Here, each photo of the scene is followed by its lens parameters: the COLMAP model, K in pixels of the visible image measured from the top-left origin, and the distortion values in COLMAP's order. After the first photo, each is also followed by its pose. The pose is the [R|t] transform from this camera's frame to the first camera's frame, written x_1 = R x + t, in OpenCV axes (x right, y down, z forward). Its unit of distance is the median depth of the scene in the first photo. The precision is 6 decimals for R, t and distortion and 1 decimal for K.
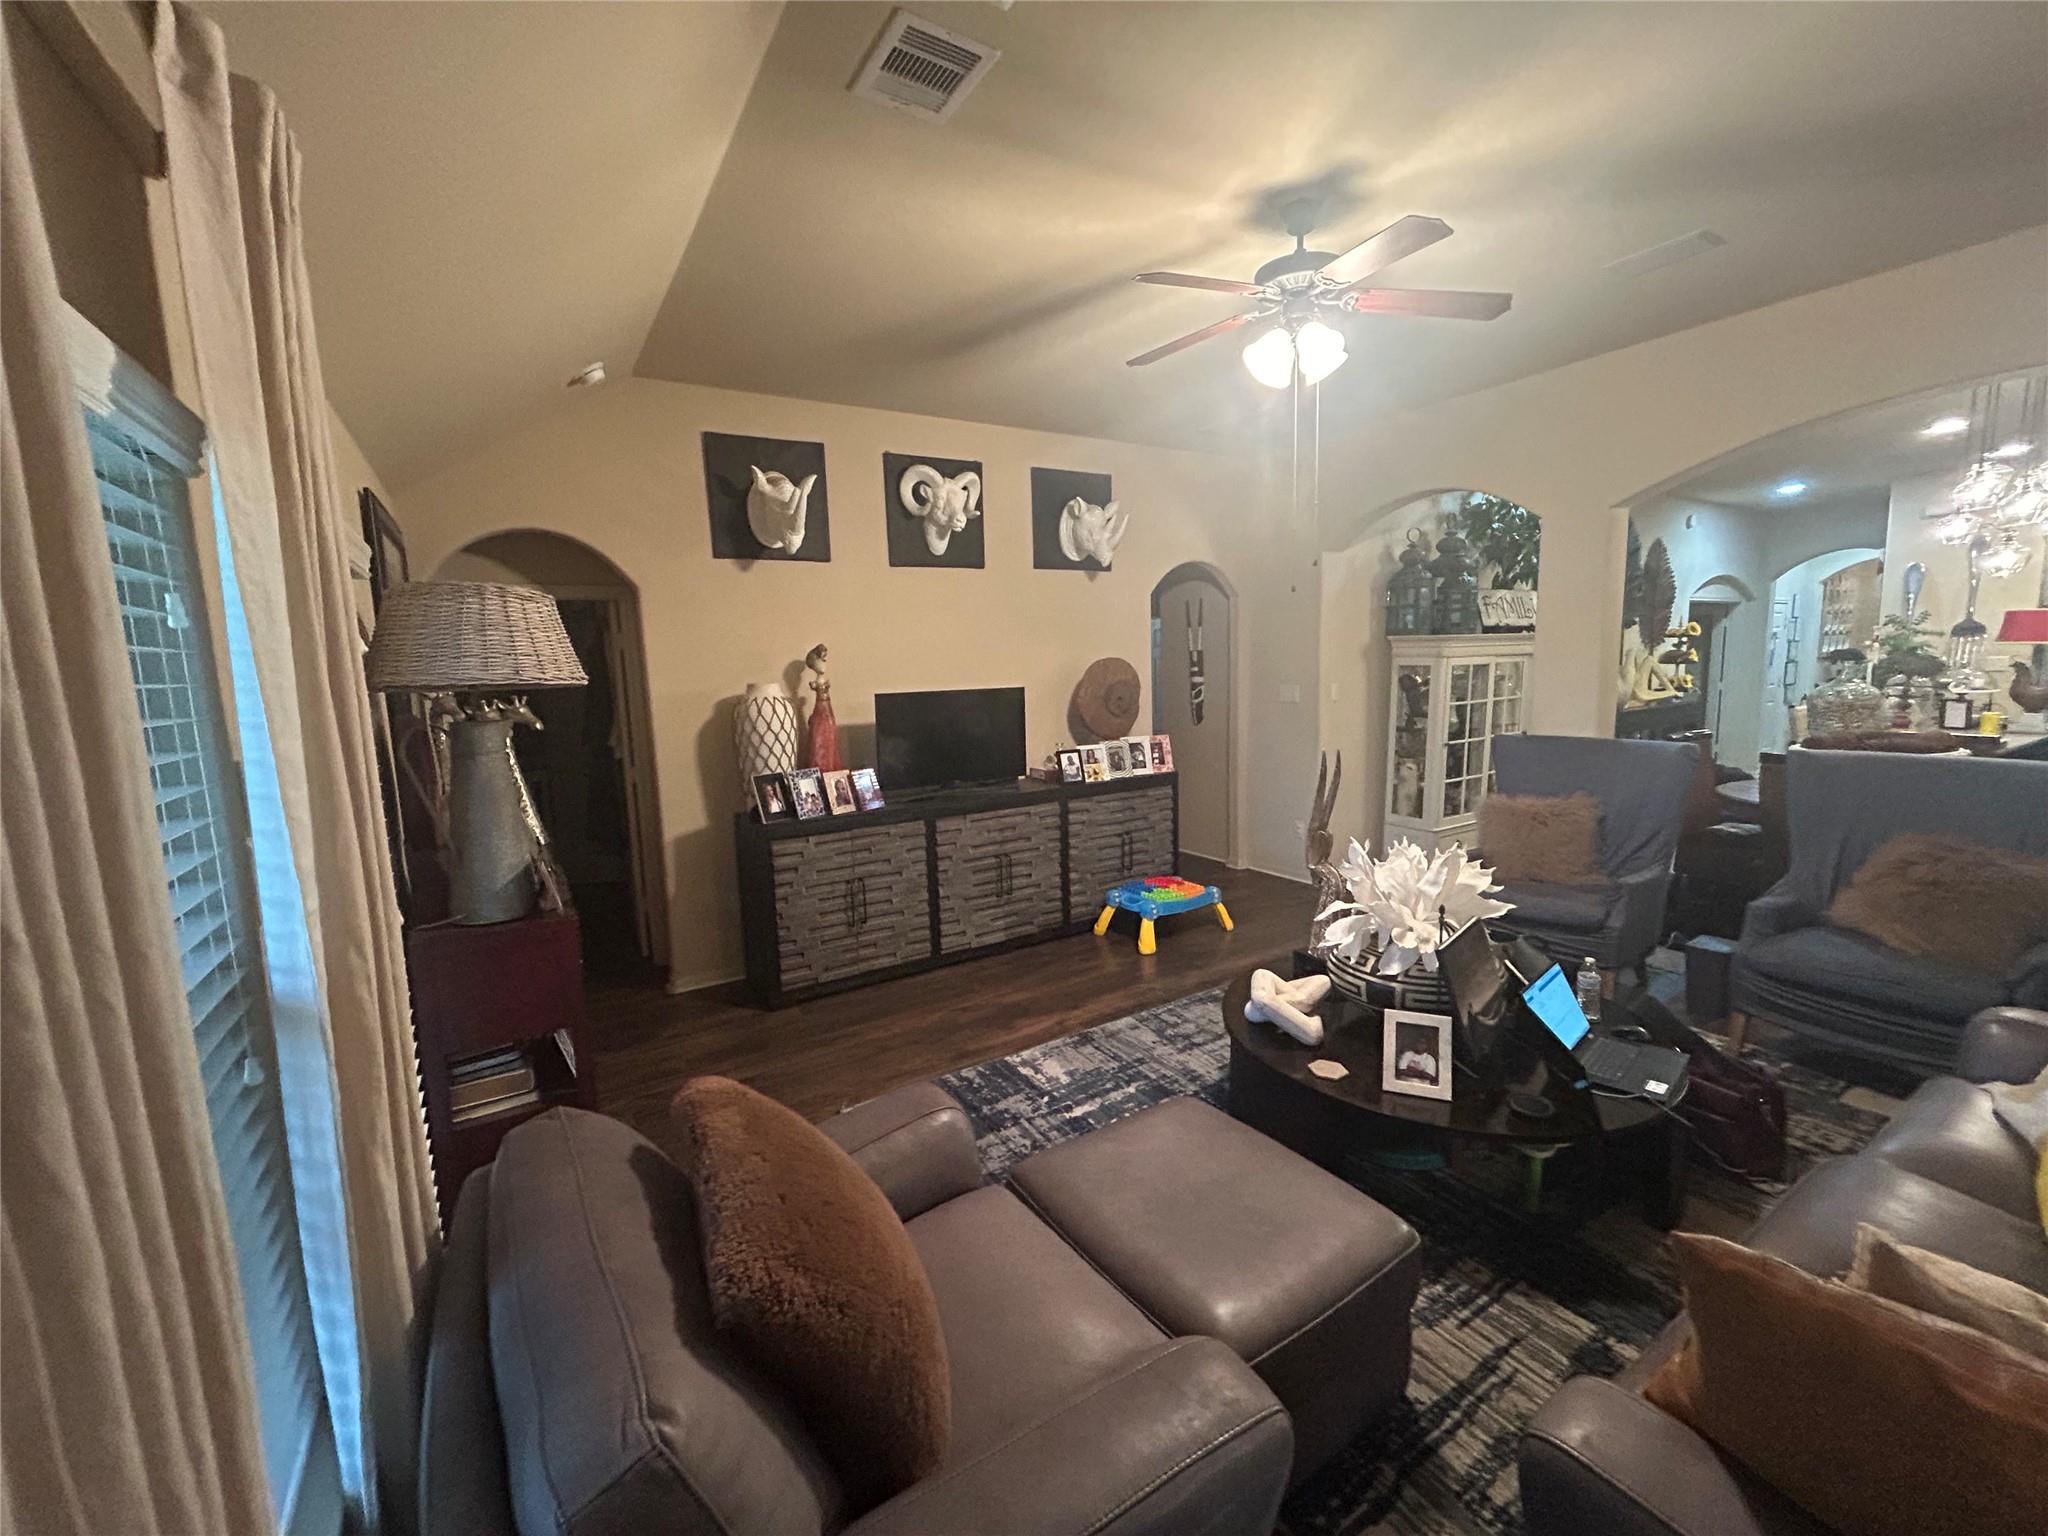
lens RADIAL K [[824.7, 0, 1019.3], [0, 824.7, 774.2], [0, 0, 1]] dist [-0.000067, 0.000039]
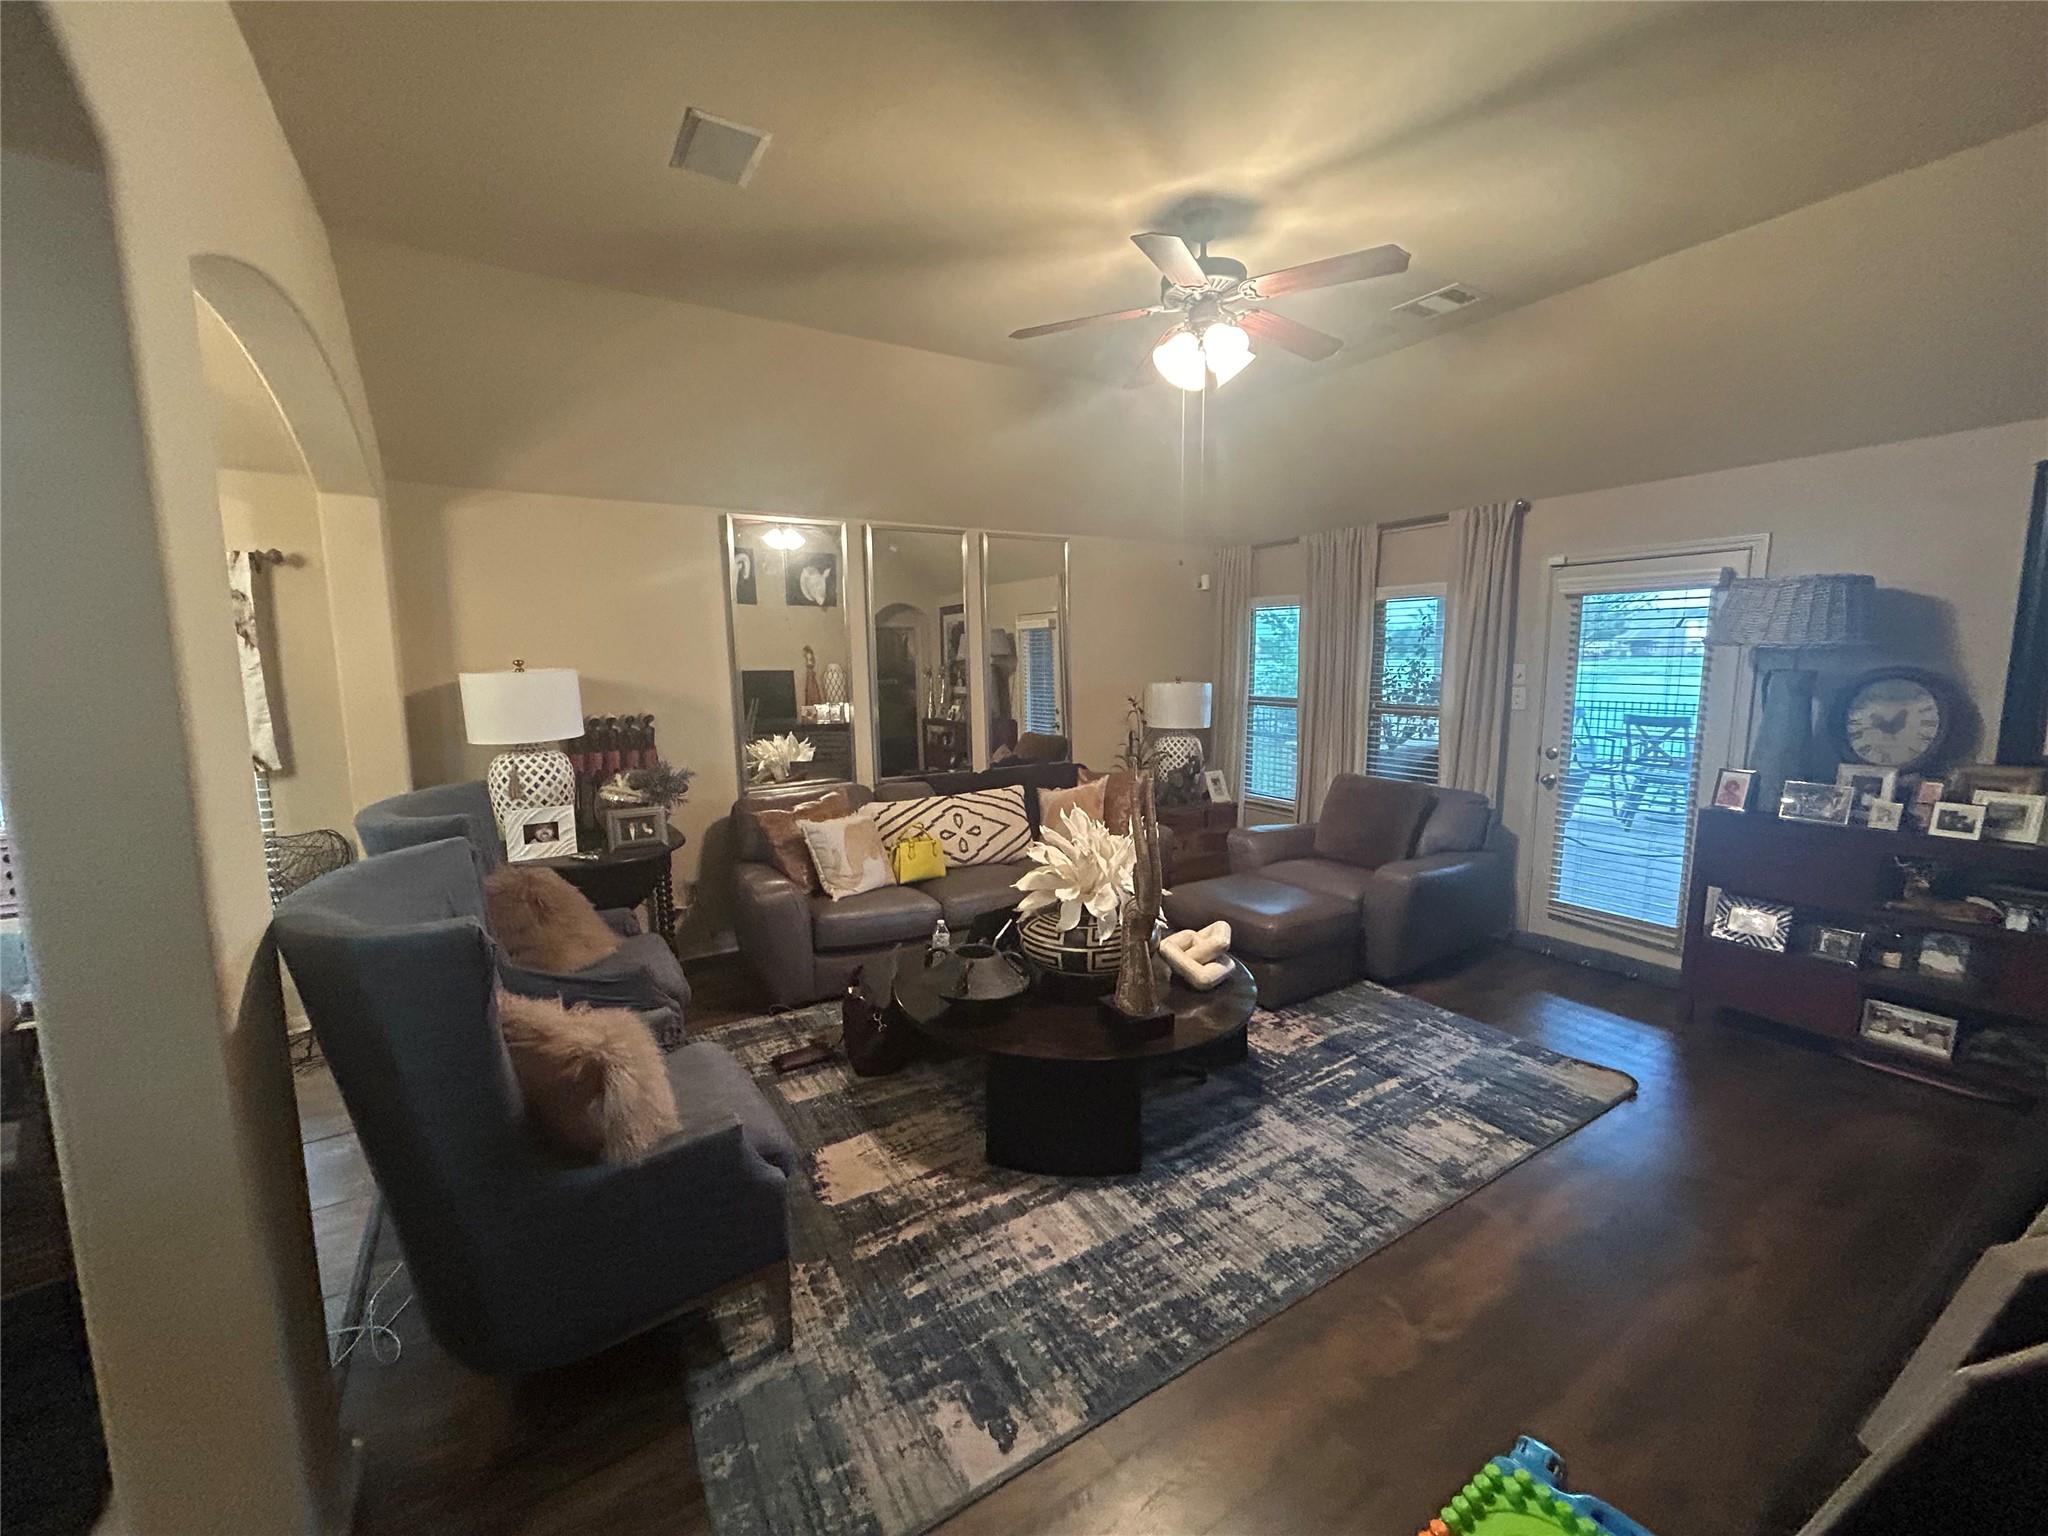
lens RADIAL K [[824.7, 0, 1027.1], [0, 824.7, 776.3], [0, 0, 1]] dist [-0.000067, 0.000039]
pose [[-0.999013, 0.044413, -0.000563, 0.438107], [0.042502, 0.959556, 0.278292, -0.227091], [0.012900, 0.277993, -0.960496, 1.605991]]
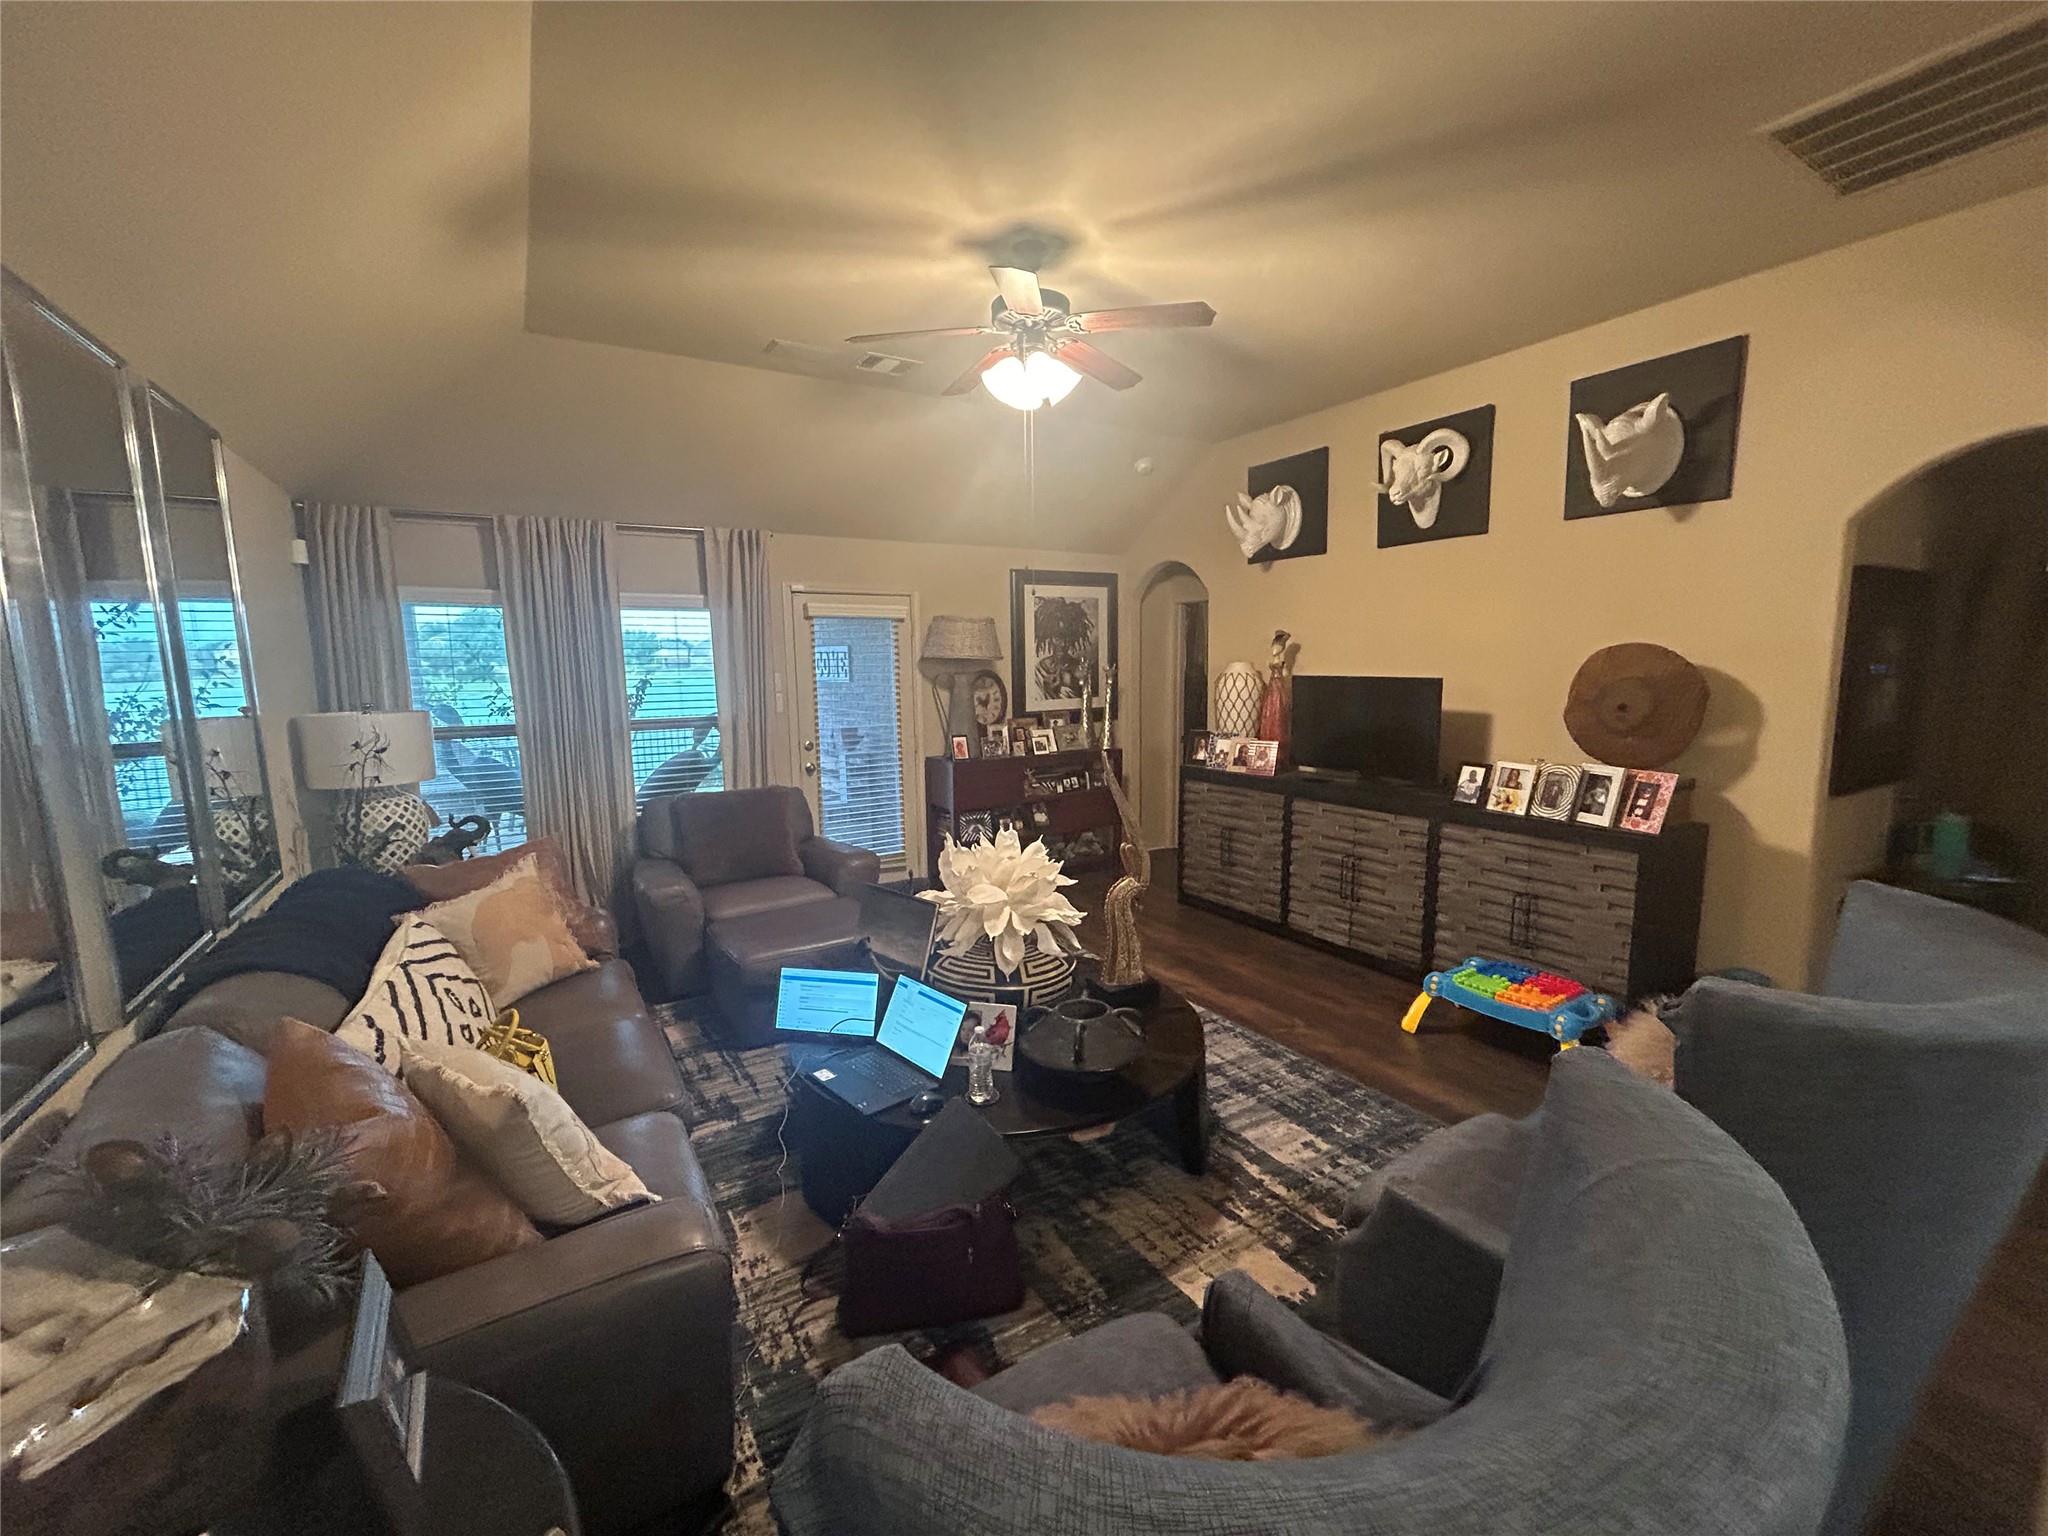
lens RADIAL K [[824.7, 0, 1017.8], [0, 824.7, 775.9], [0, 0, 1]] dist [-0.000067, 0.000039]
pose [[0.000615, 0.172698, -0.984975, 1.140722], [-0.124294, 0.977350, 0.171283, -0.133687], [0.992245, 0.122321, 0.022067, 0.768517]]
